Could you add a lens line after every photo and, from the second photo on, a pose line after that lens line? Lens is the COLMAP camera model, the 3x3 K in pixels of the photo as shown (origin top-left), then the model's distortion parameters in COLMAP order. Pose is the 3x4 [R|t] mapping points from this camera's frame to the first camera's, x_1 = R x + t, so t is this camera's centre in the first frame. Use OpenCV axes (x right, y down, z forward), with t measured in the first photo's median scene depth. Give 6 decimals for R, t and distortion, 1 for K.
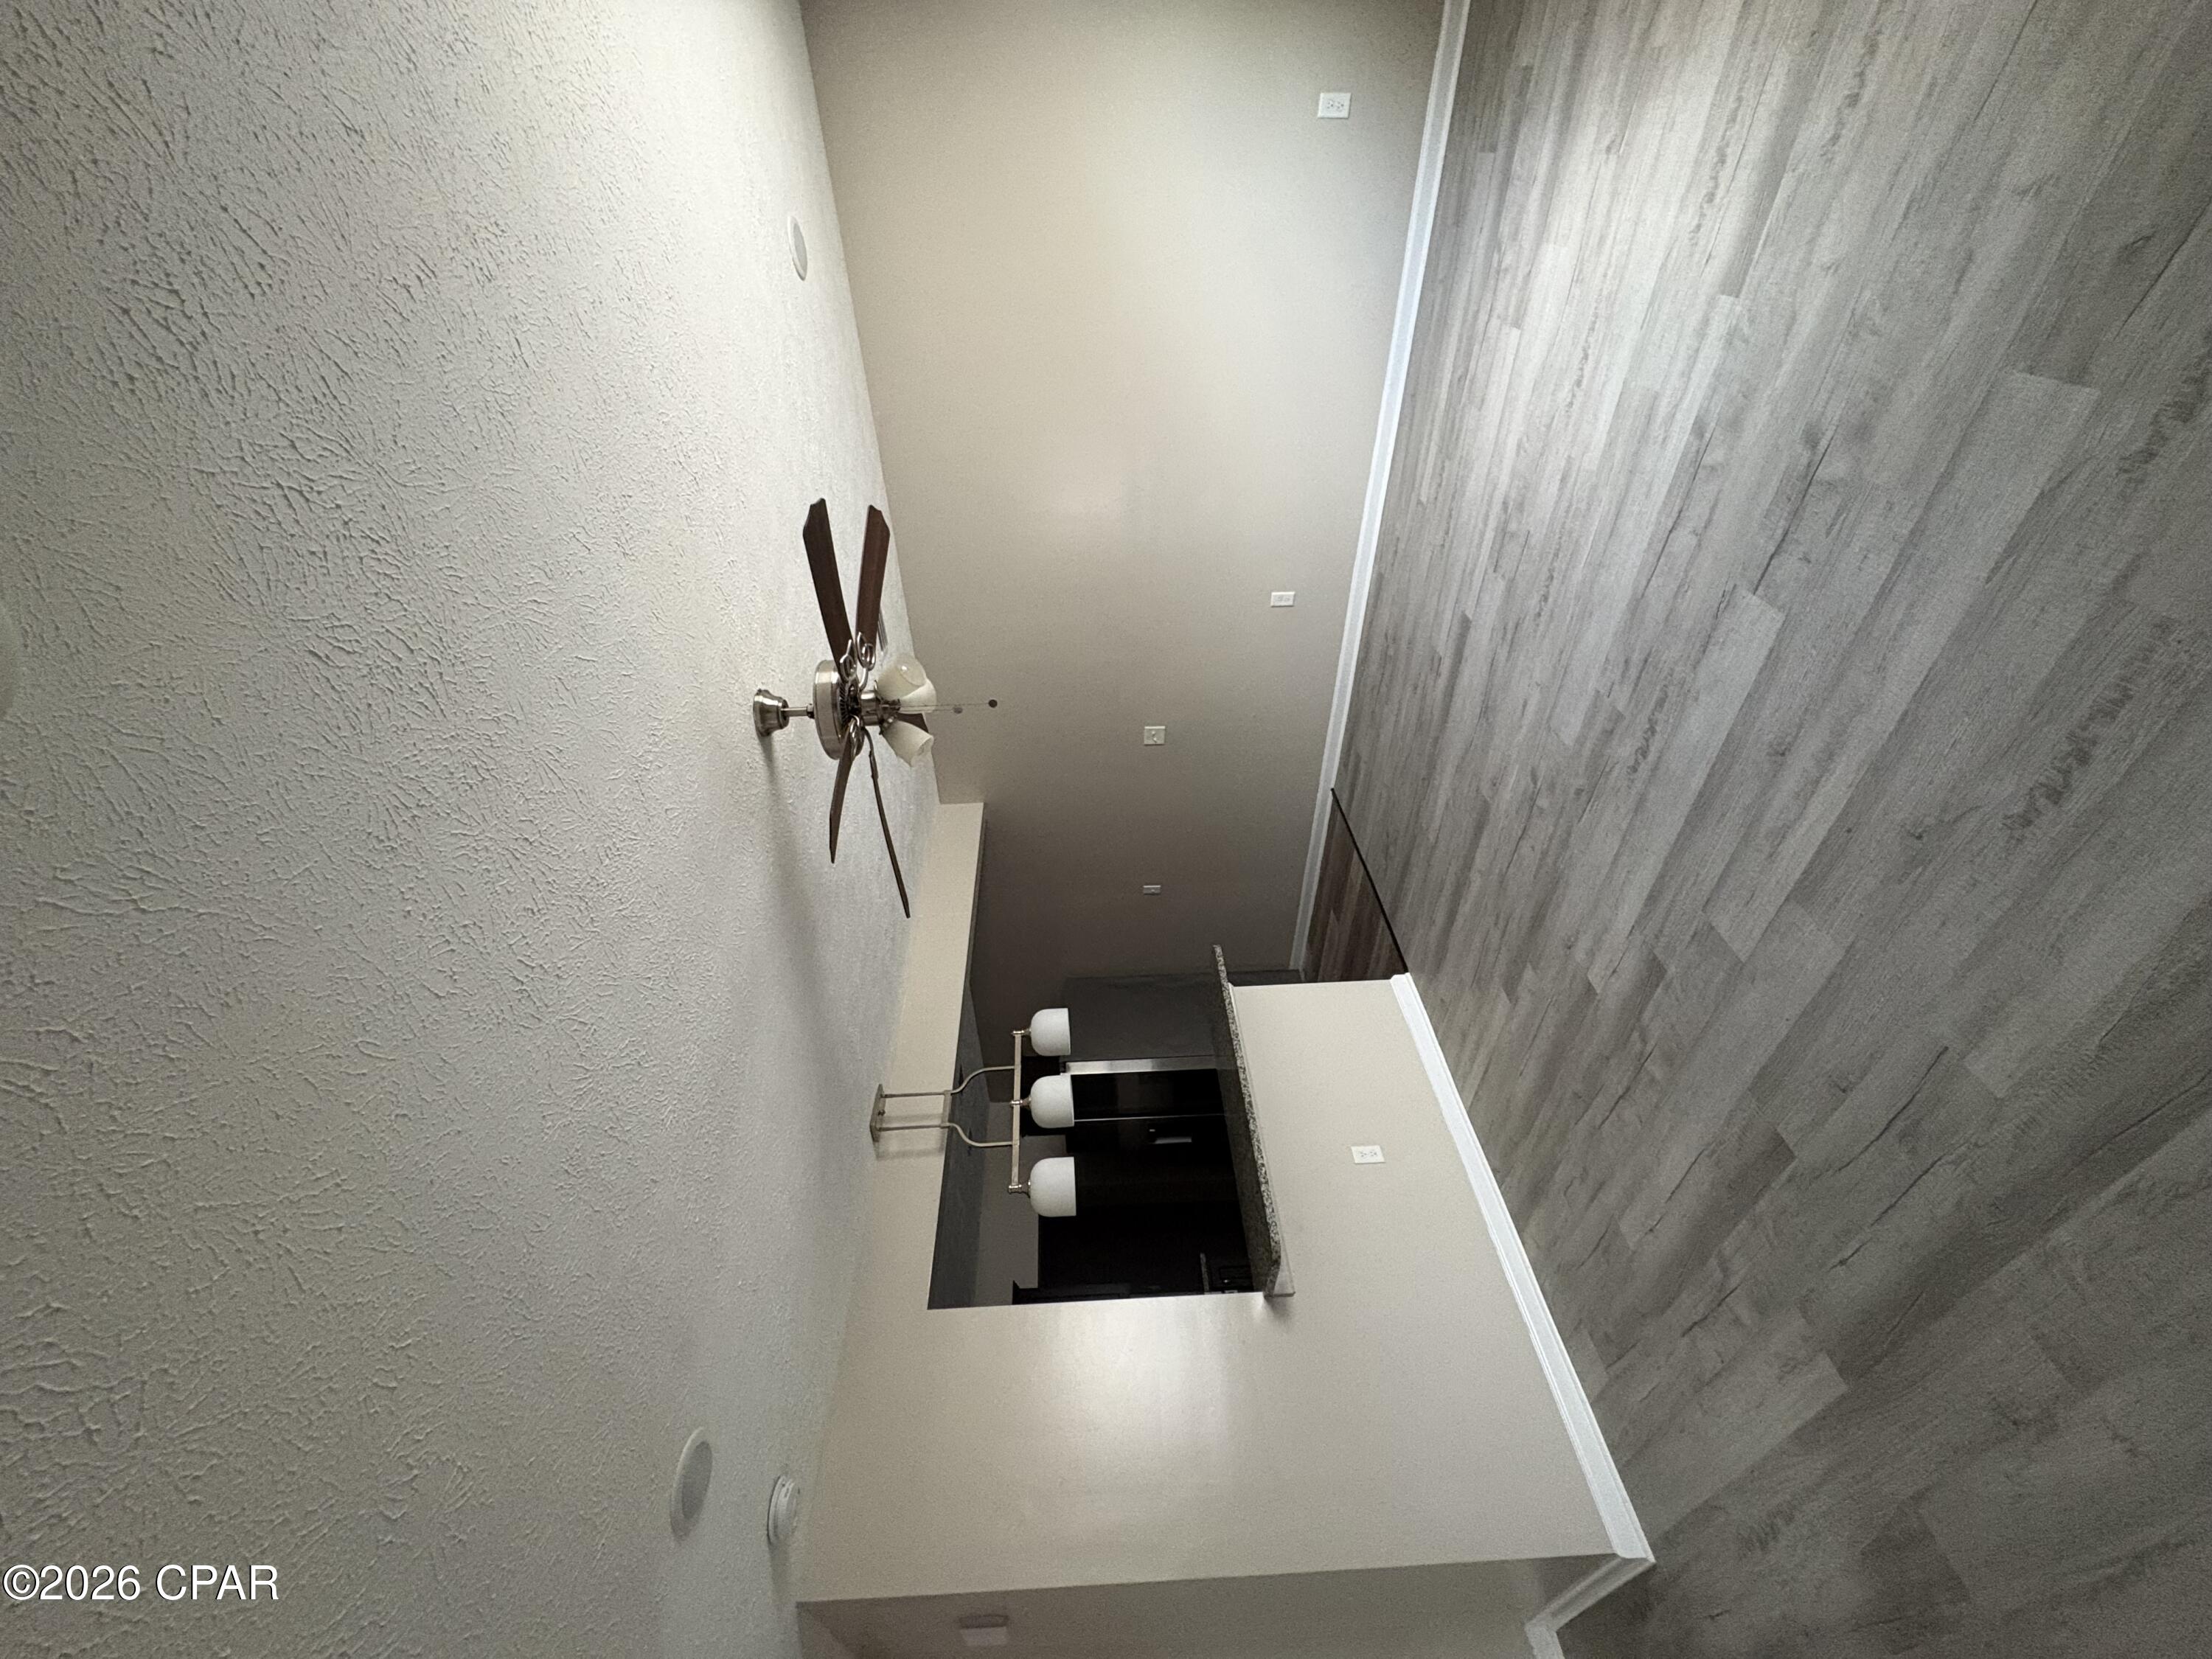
lens RADIAL K [[877.2, 0, 1106.2], [0, 877.2, 831.2], [0, 0, 1]] dist [0.000816, 0.000170]
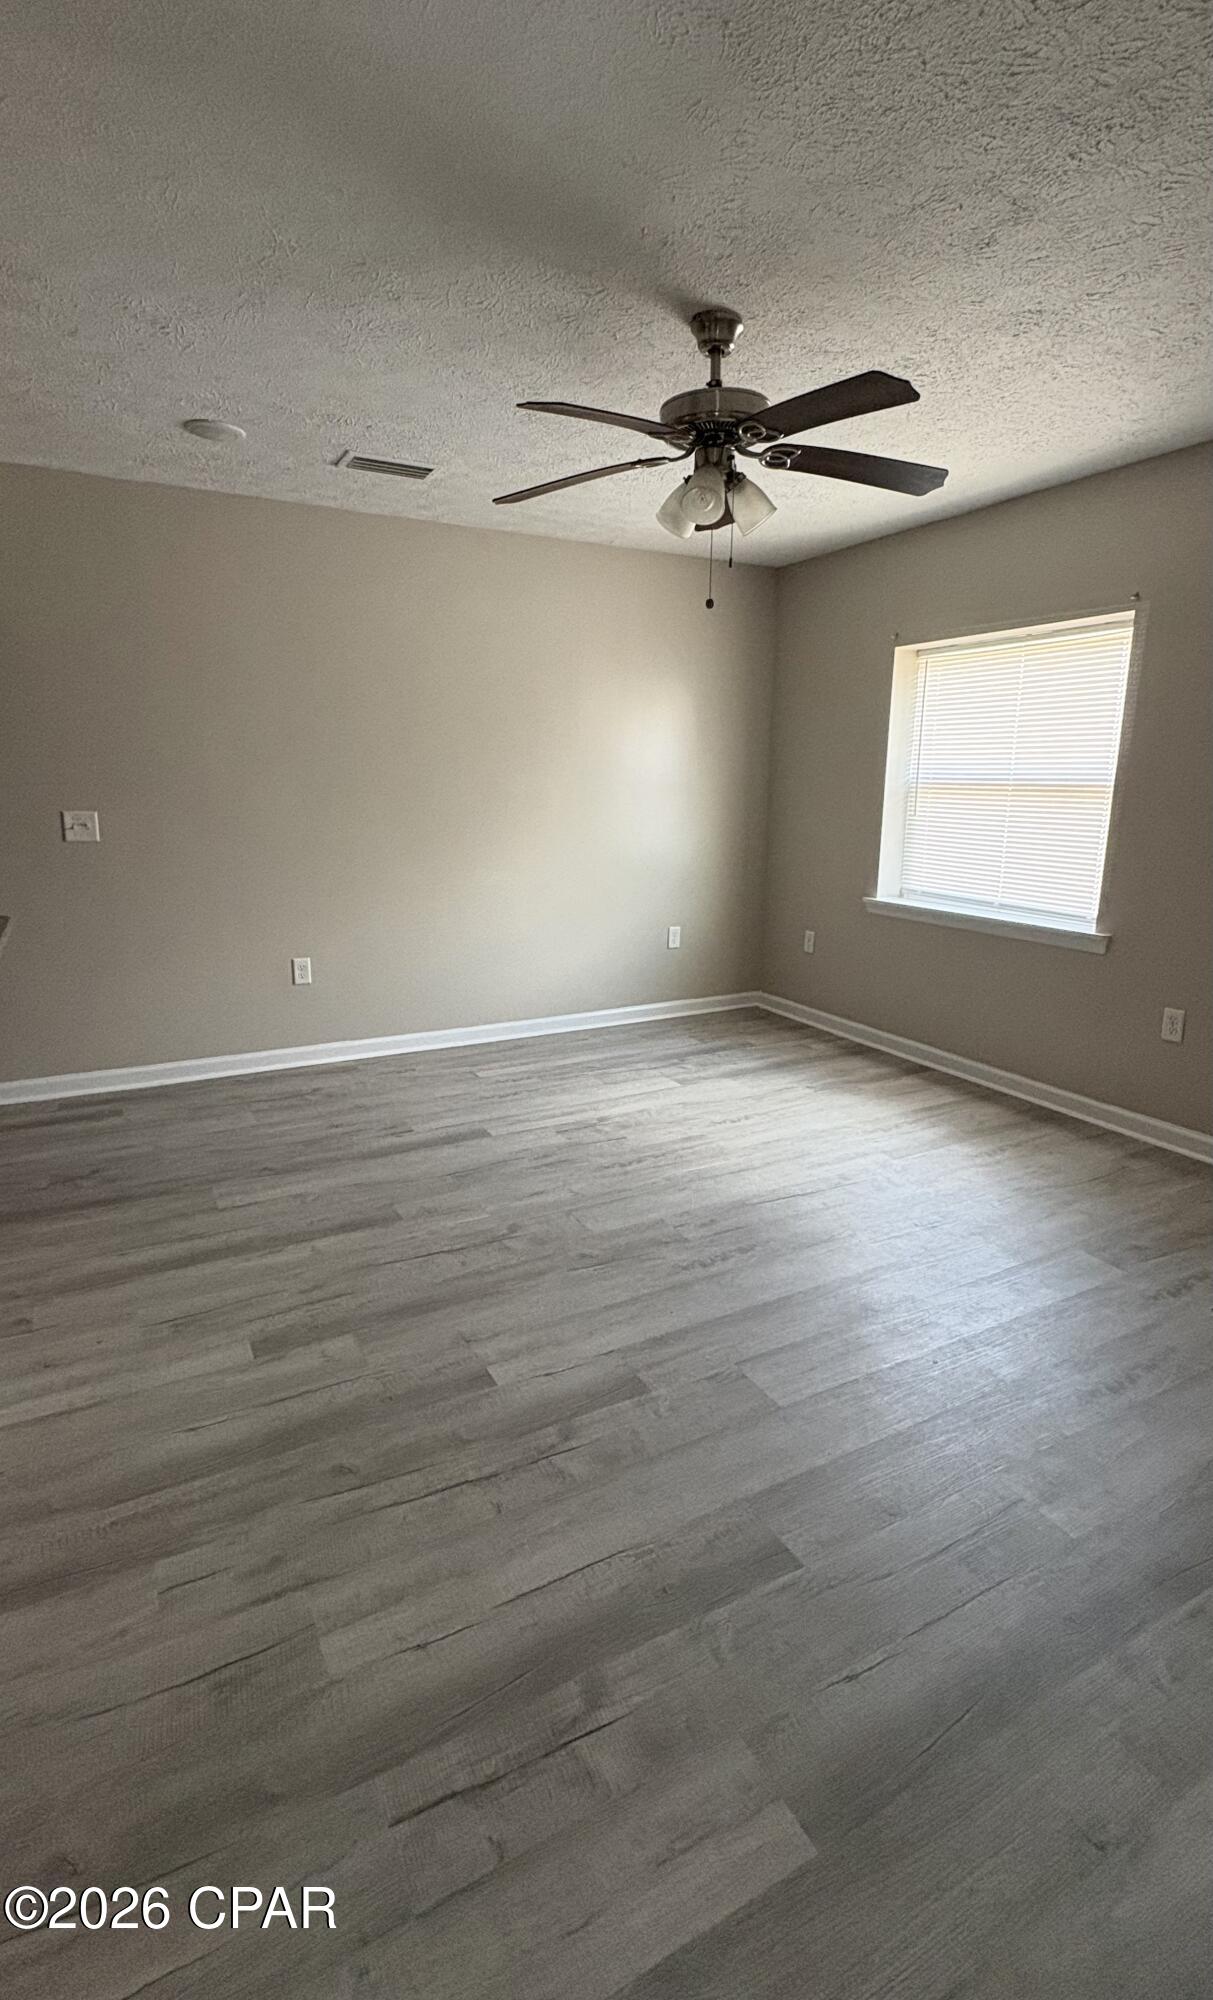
lens RADIAL K [[930.9, 0, 610.7], [0, 930.9, 1006.4], [0, 0, 1]] dist [-0.003454, -0.000378]
pose [[-0.007853, 0.980262, 0.197548, 0.102465], [-0.396113, 0.178343, -0.900715, 0.917275], [-0.918168, -0.085325, 0.386894, 0.727344]]
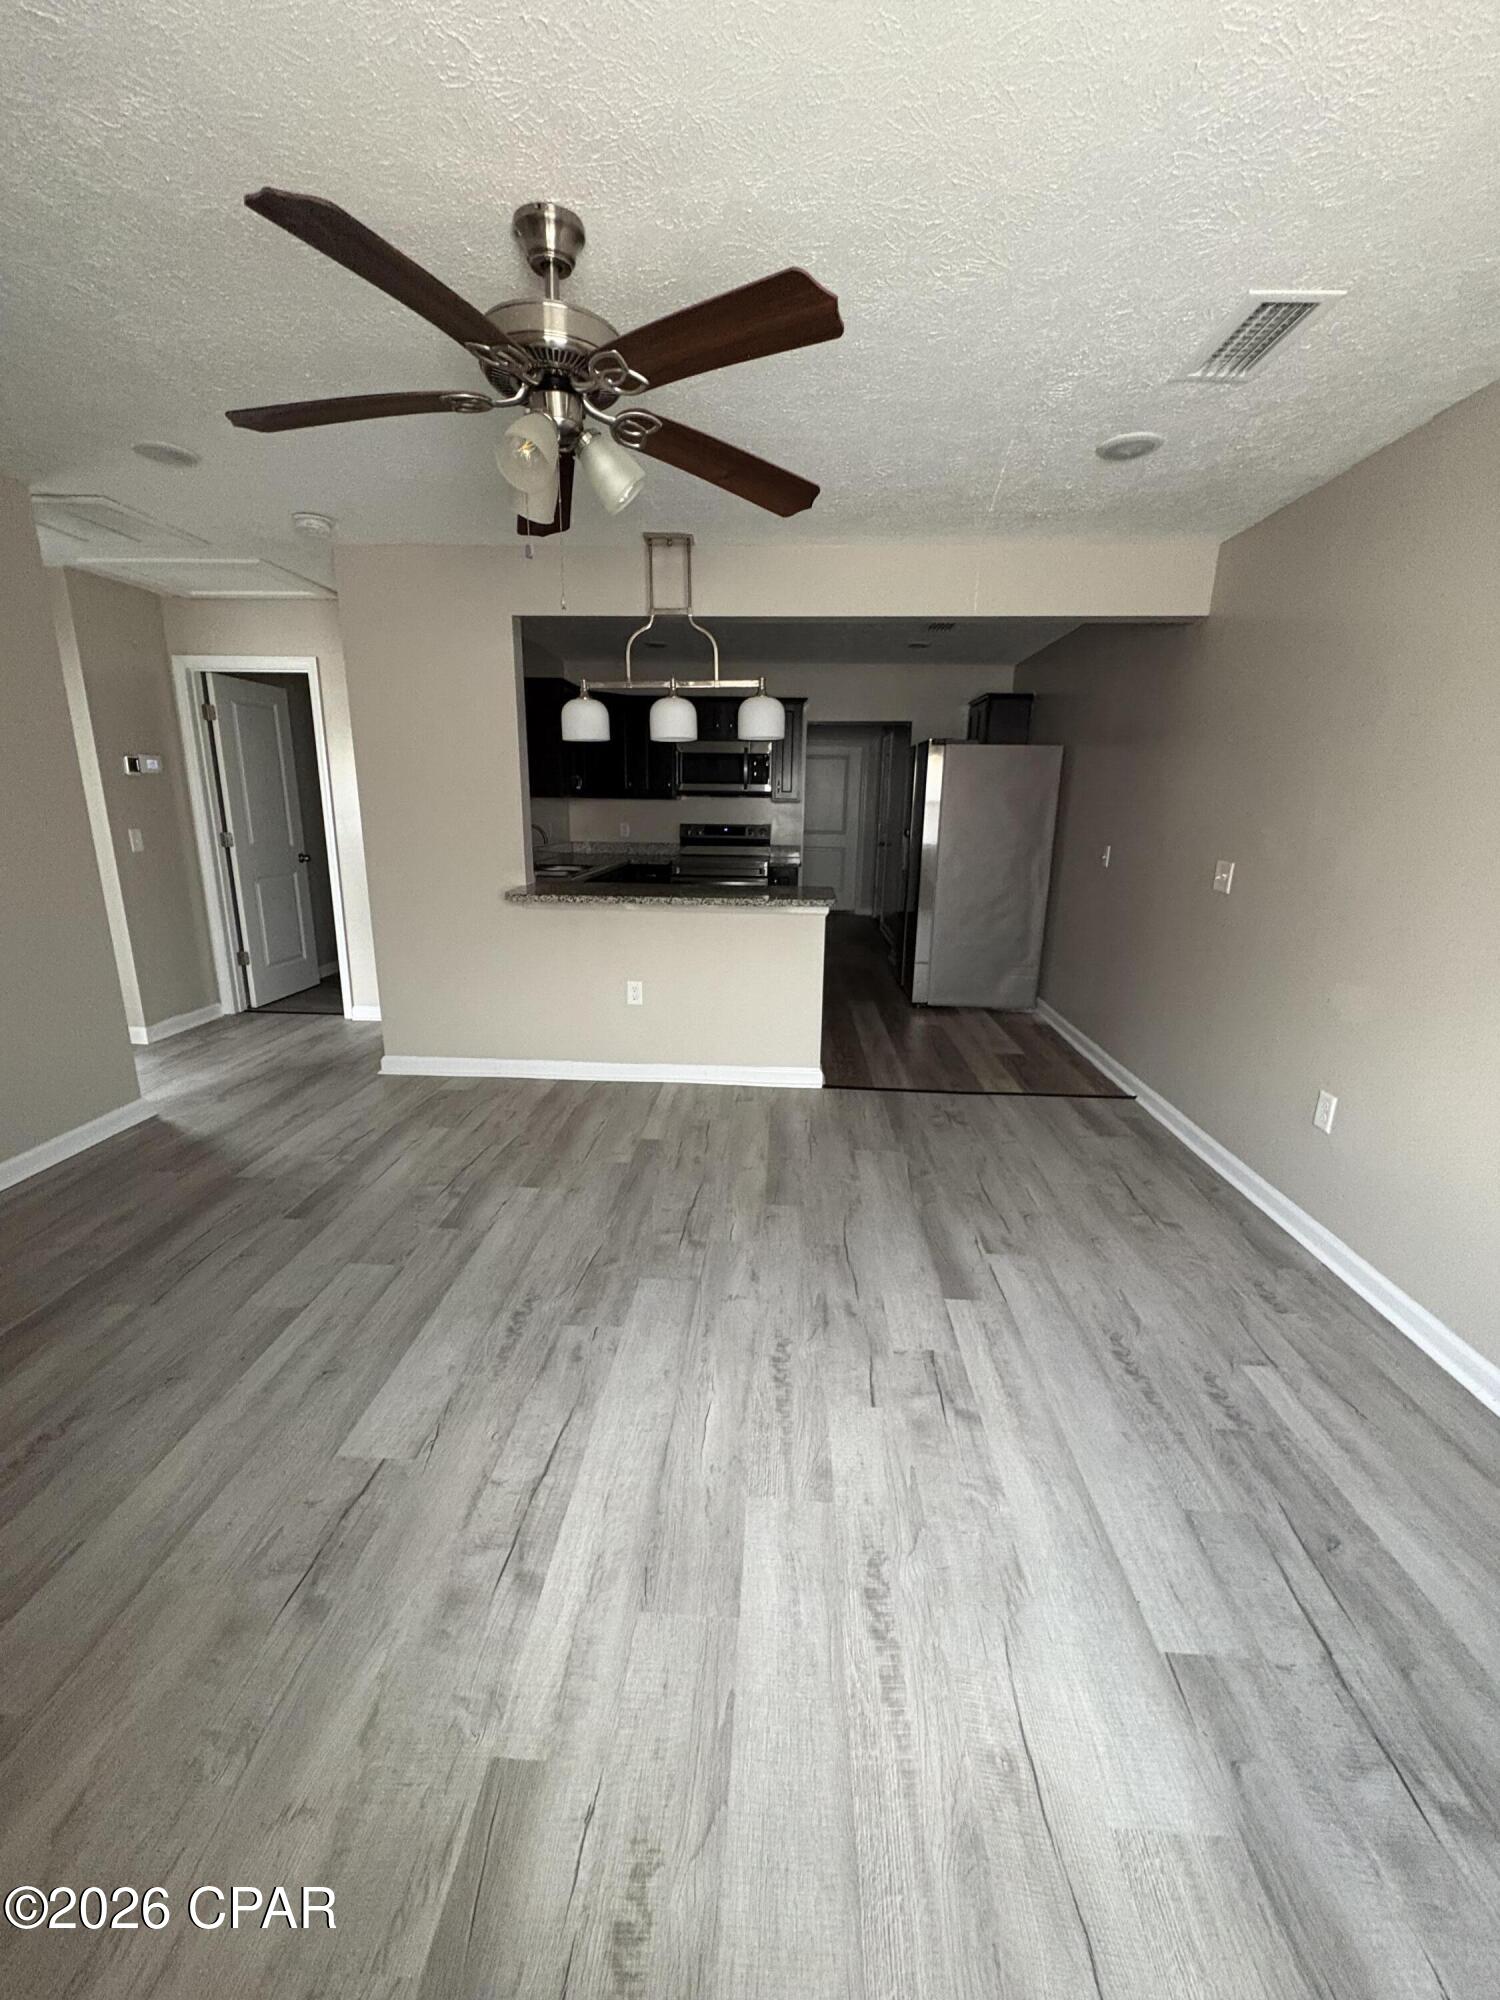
lens RADIAL K [[793.2, 0, 746.8], [0, 793.2, 1000.1], [0, 0, 1]] dist [0.000816, 0.000170]
pose [[-0.053214, 0.962056, 0.267611, 0.004531], [-0.578642, -0.248120, 0.776923, -0.892968], [0.813844, -0.113508, 0.569890, 0.757525]]
